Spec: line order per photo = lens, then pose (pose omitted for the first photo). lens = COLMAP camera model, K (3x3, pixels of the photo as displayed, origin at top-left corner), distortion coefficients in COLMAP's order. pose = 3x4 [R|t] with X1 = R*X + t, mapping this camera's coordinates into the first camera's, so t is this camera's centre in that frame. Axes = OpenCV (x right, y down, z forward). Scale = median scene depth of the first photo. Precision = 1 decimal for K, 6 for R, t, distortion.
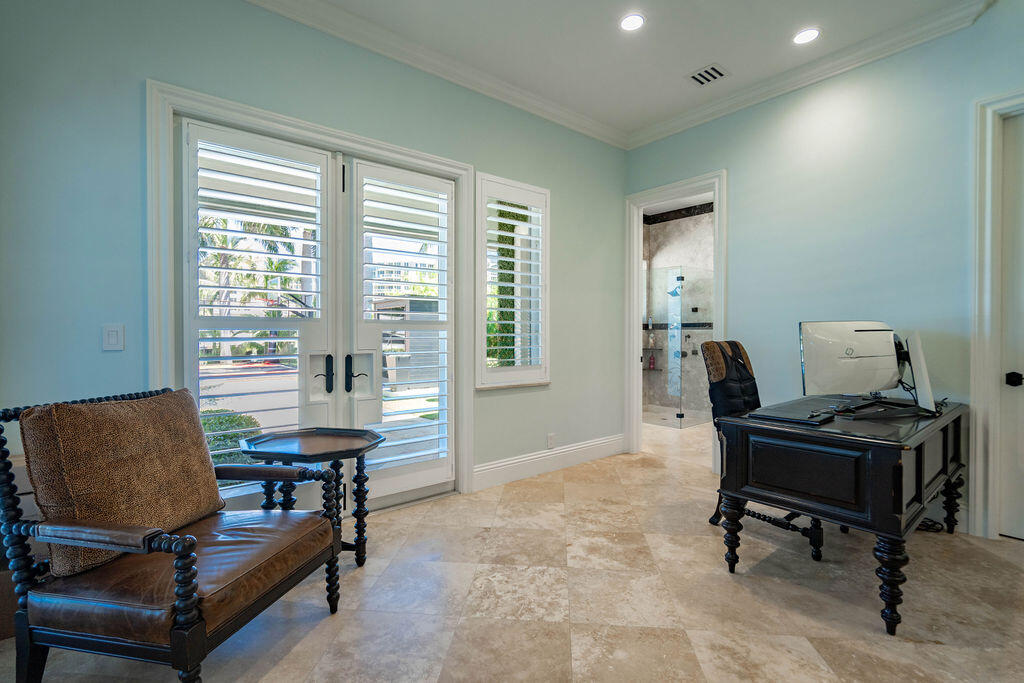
lens RADIAL K [[470.9, 0, 509.7], [0, 470.9, 342.0], [0, 0, 1]] dist [-0.003411, 0.000604]
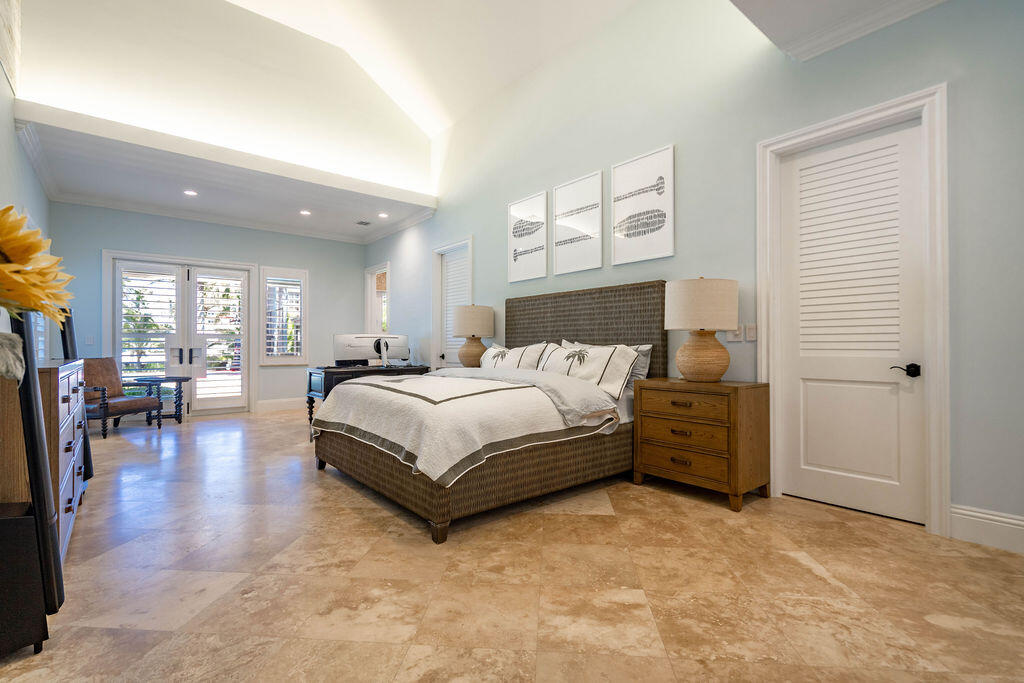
lens RADIAL K [[470.9, 0, 514.5], [0, 470.9, 342.9], [0, 0, 1]] dist [-0.003411, 0.000604]
pose [[0.999631, -0.006324, 0.026413, 1.247561], [0.006946, 0.999699, -0.023526, 0.067108], [-0.026256, 0.023701, 0.999374, -1.437309]]
